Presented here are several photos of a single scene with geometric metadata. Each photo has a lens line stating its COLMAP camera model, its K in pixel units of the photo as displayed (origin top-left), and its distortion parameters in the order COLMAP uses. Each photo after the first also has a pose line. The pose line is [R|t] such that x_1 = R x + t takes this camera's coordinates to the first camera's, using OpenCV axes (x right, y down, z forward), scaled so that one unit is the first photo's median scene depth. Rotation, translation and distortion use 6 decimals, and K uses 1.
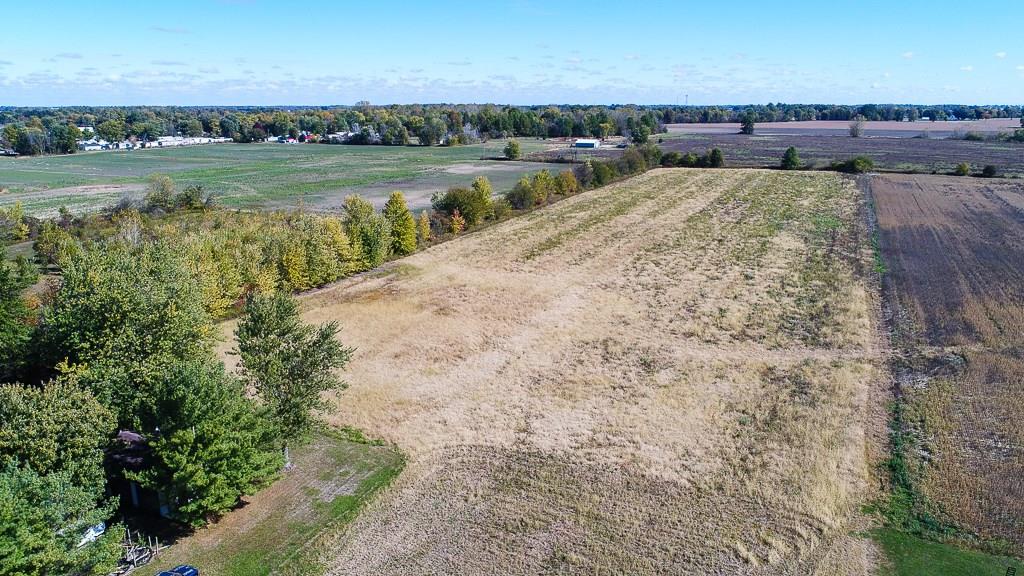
lens RADIAL K [[686.7, 0, 512.2], [0, 686.7, 290.6], [0, 0, 1]] dist [0.000932, -0.001037]
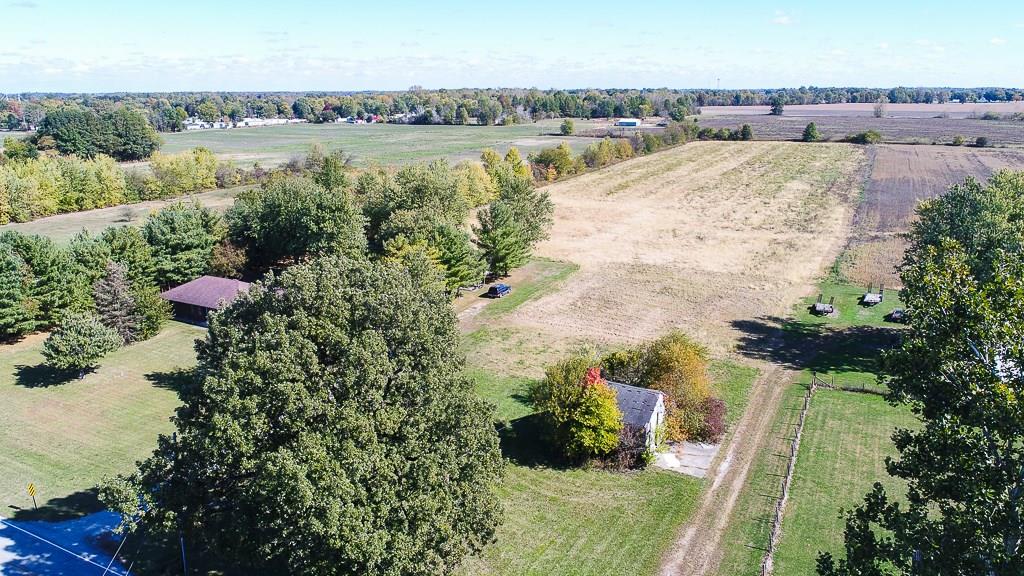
lens RADIAL K [[687.3, 0, 512.8], [0, 687.3, 288.8], [0, 0, 1]] dist [-0.000197, 0.001053]
pose [[0.999234, 0.007328, -0.038433, -0.051198], [-0.006653, 0.999822, 0.017658, 0.053193], [0.038555, -0.017389, 0.999105, -0.181670]]
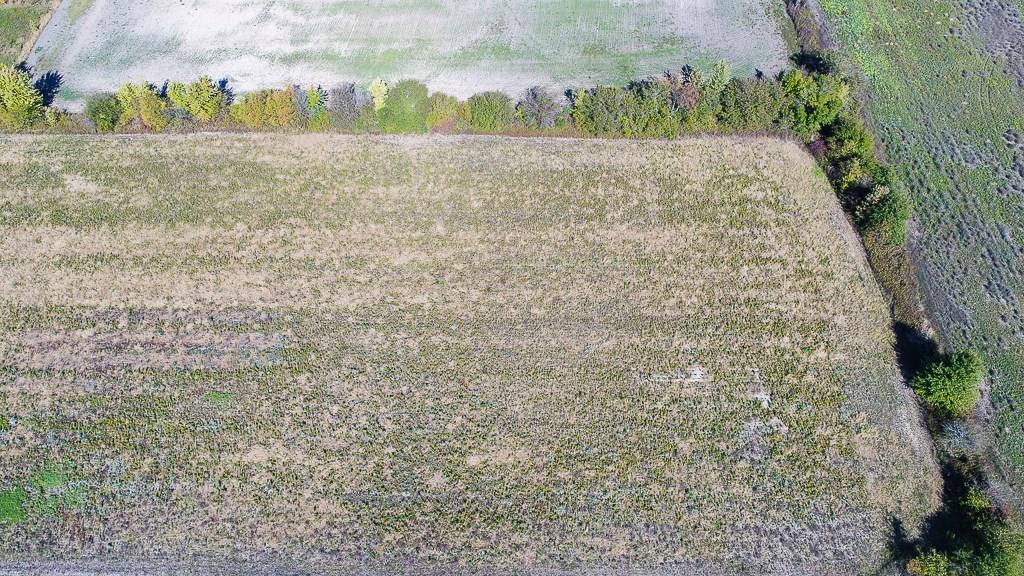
lens RADIAL K [[687.3, 0, 512.8], [0, 687.3, 288.8], [0, 0, 1]] dist [-0.000197, 0.001053]
pose [[0.415829, 0.745383, -0.521047, 0.441273], [-0.224868, 0.639410, 0.735248, -0.399966], [0.881204, -0.188571, 0.433498, 0.635859]]
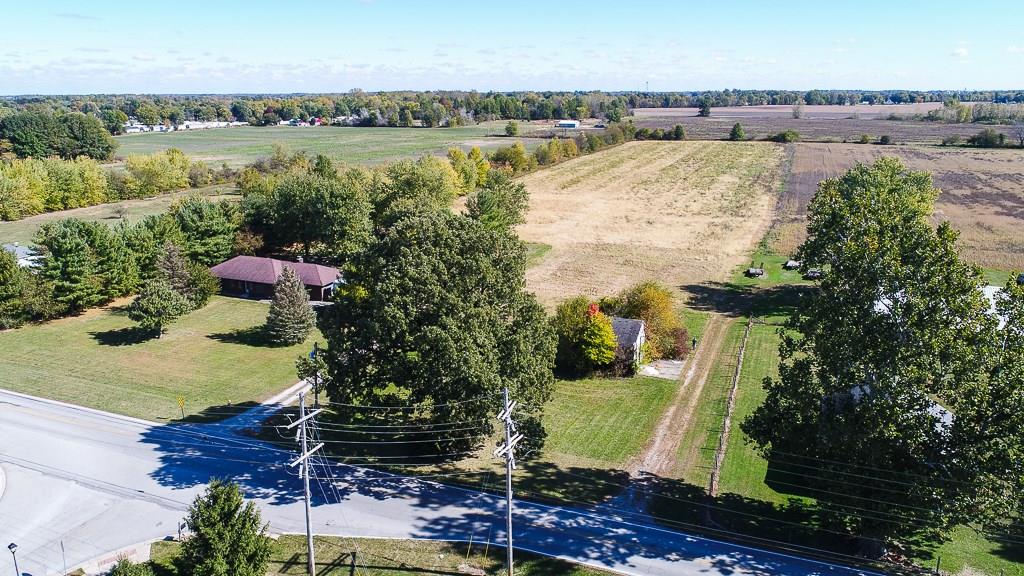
lens RADIAL K [[686.7, 0, 512.2], [0, 686.7, 290.6], [0, 0, 1]] dist [0.000932, -0.001037]
pose [[0.998473, -0.018460, 0.052058, -0.077032], [0.017555, 0.999687, 0.017800, 0.067096], [-0.052370, -0.016859, 0.998485, -0.238665]]
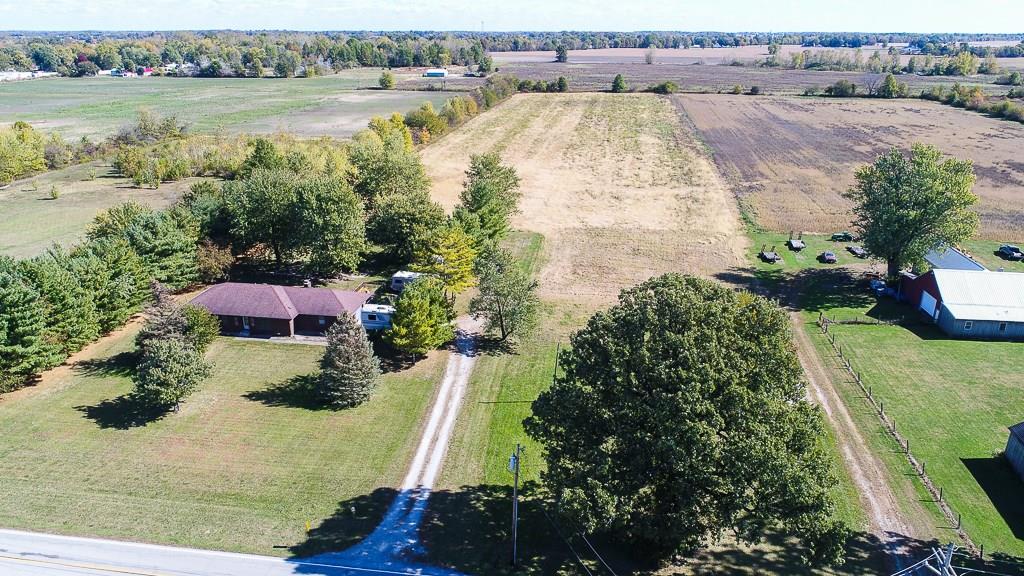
lens RADIAL K [[687.3, 0, 512.8], [0, 687.3, 288.8], [0, 0, 1]] dist [-0.000197, 0.001053]
pose [[0.958414, -0.097613, 0.268169, -0.155888], [0.071602, 0.991876, 0.105140, 0.035473], [-0.276253, -0.081567, 0.957617, -0.190323]]
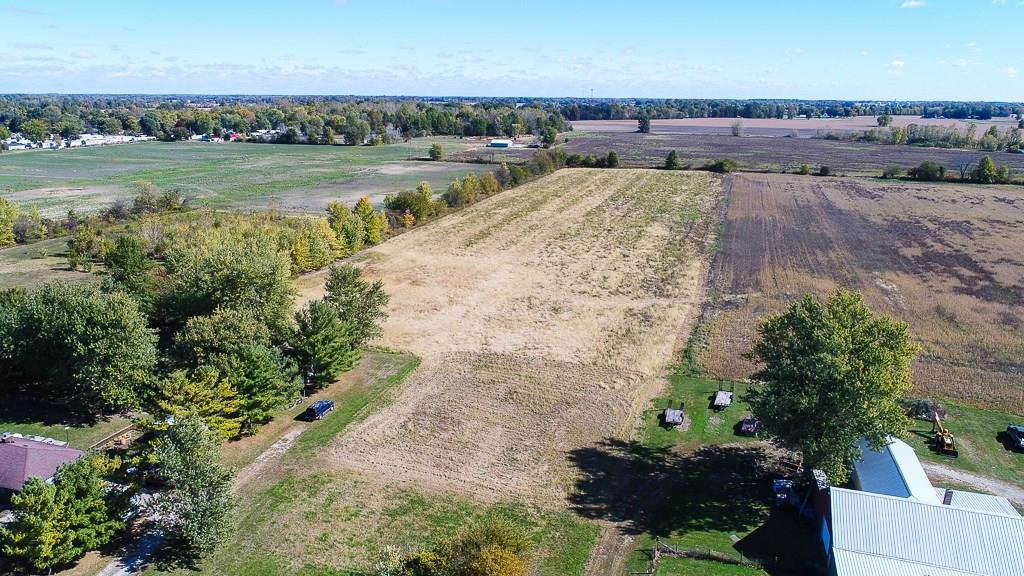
lens RADIAL K [[686.7, 0, 512.2], [0, 686.7, 290.6], [0, 0, 1]] dist [0.000932, -0.001037]
pose [[0.991763, -0.026258, 0.125365, -0.026342], [0.024658, 0.999594, 0.014299, 0.010029], [-0.125689, -0.011089, 0.992008, -0.145761]]
